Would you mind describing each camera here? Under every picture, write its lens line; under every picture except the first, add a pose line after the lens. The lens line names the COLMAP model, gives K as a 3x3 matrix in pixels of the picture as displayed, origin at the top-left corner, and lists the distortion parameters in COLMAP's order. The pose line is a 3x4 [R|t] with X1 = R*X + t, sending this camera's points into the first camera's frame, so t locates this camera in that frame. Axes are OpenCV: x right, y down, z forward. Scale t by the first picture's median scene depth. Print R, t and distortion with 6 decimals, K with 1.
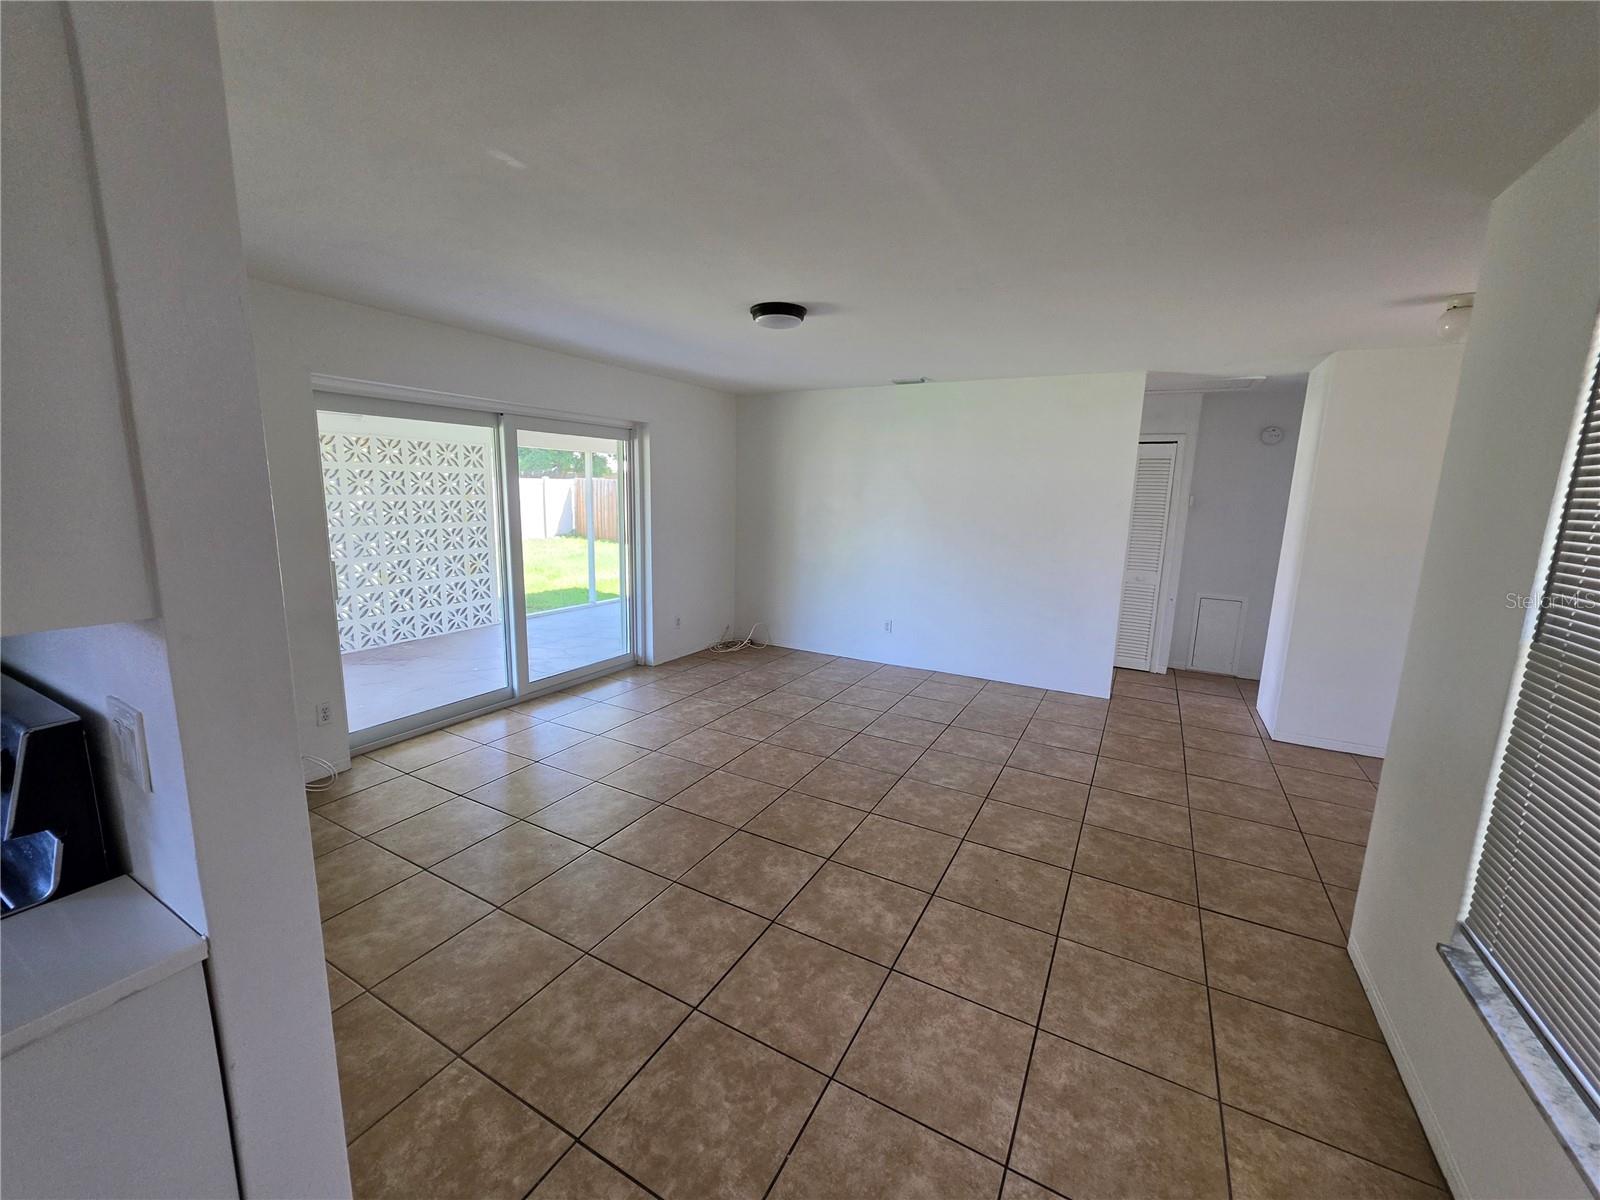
lens RADIAL K [[641.4, 0, 794.9], [0, 641.4, 596.0], [0, 0, 1]] dist [0.000318, -0.000052]
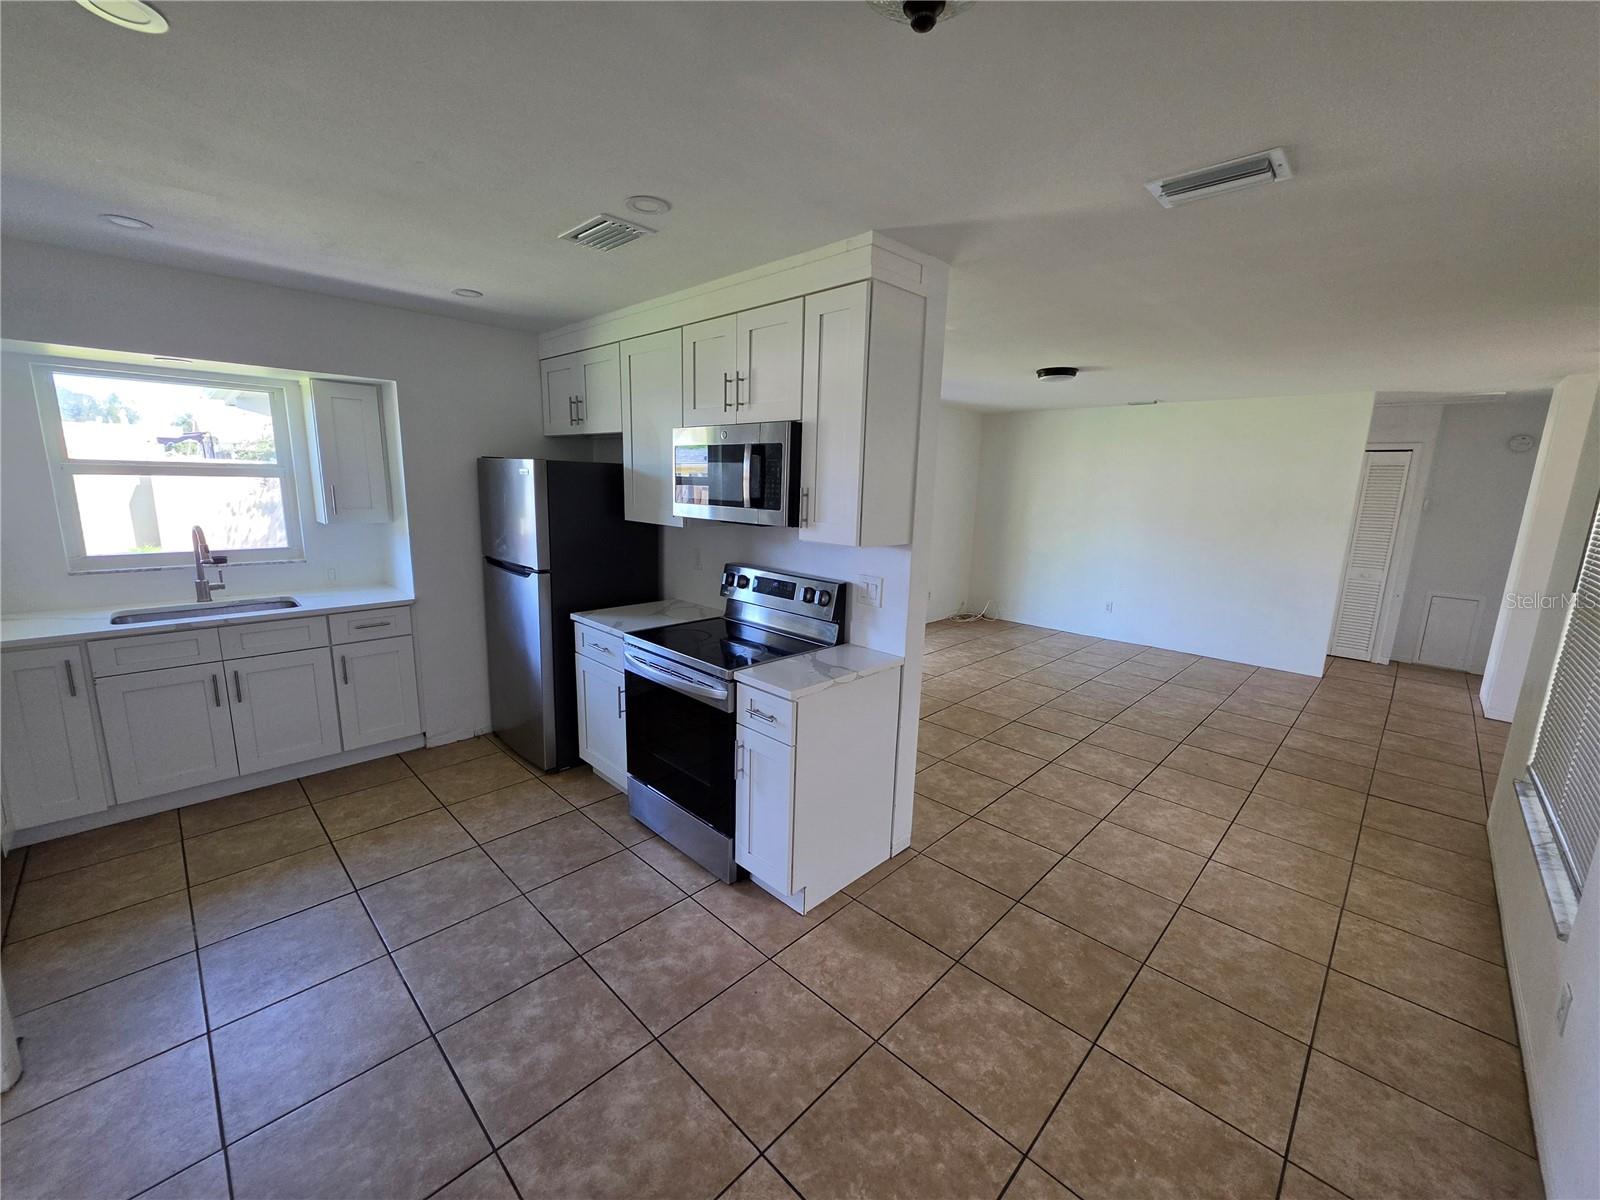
lens RADIAL K [[641.4, 0, 794.3], [0, 641.4, 596.6], [0, 0, 1]] dist [0.000318, -0.000052]
pose [[0.962814, 0.049649, -0.265564, -0.172696], [-0.047698, 0.998767, 0.013795, 0.066276], [0.265921, -0.000615, 0.963995, -0.514663]]
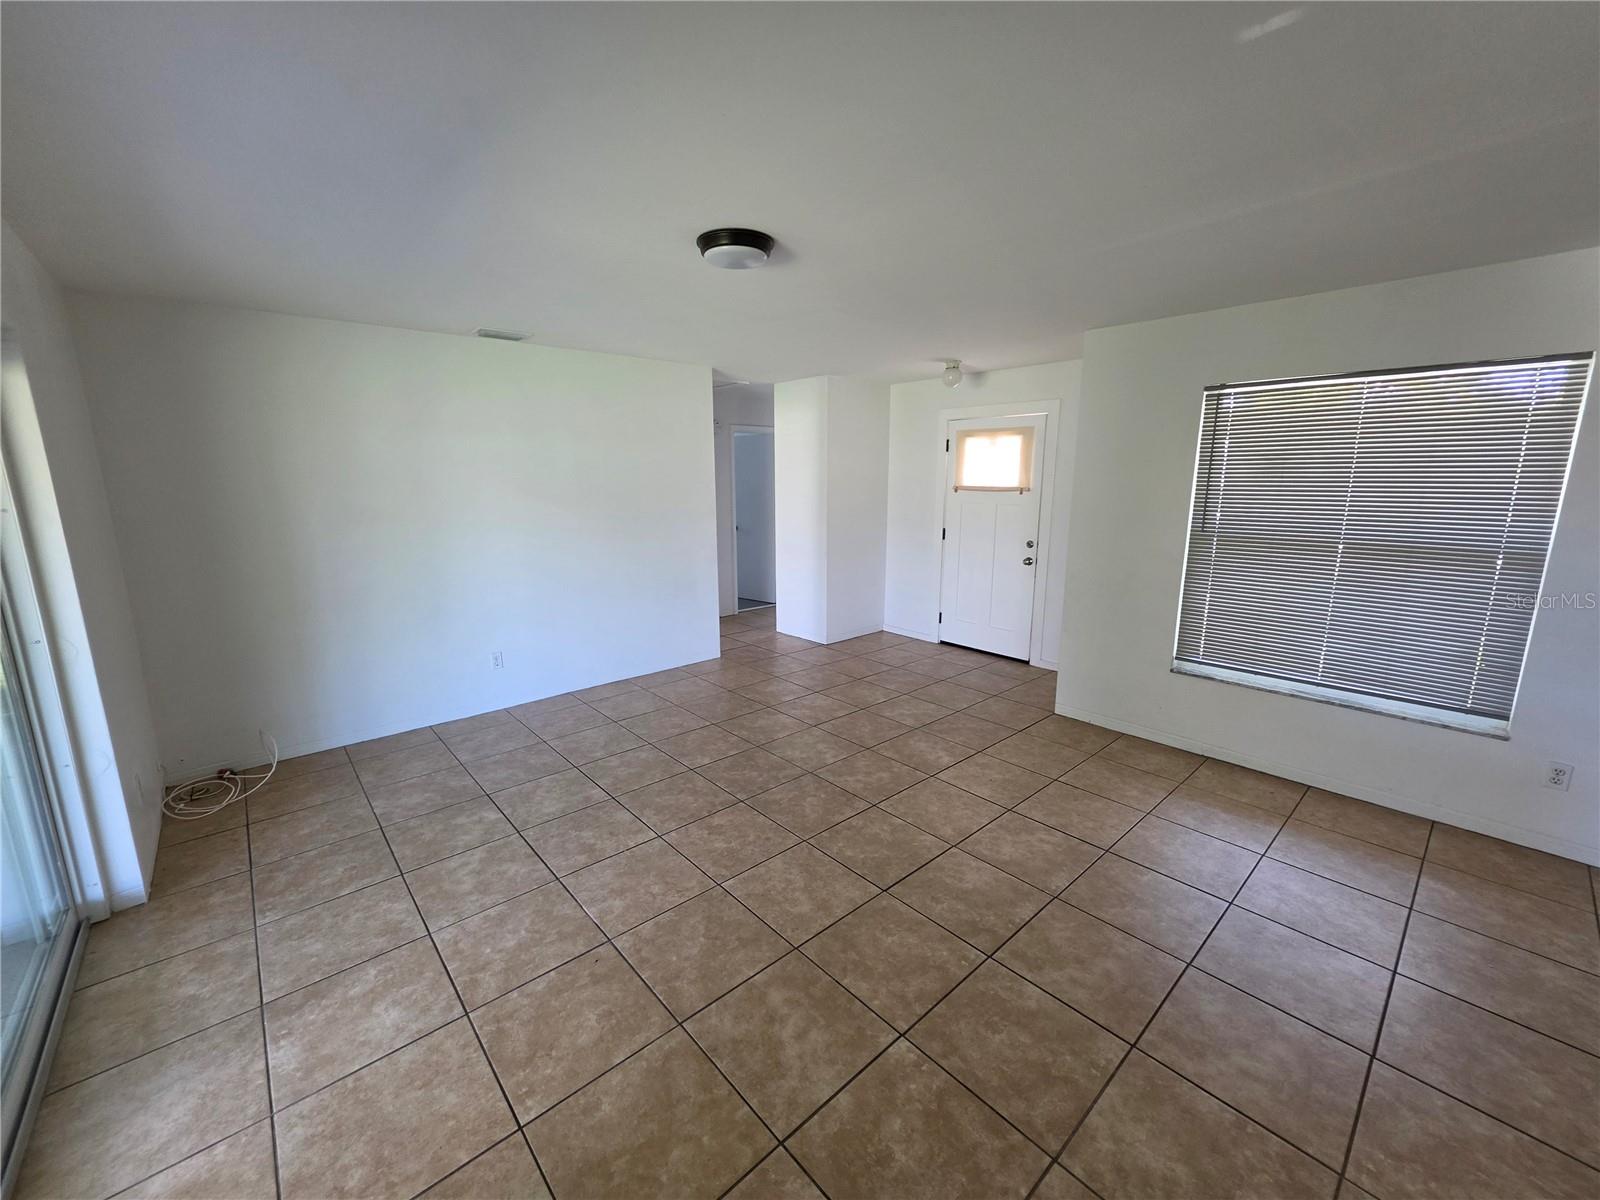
lens RADIAL K [[641.4, 0, 799.8], [0, 641.4, 595.3], [0, 0, 1]] dist [0.000318, -0.000052]
pose [[0.324534, -0.202255, 0.923997, -0.716230], [0.170036, 0.973432, 0.153354, -0.140290], [-0.930465, 0.107344, 0.350302, 0.669623]]
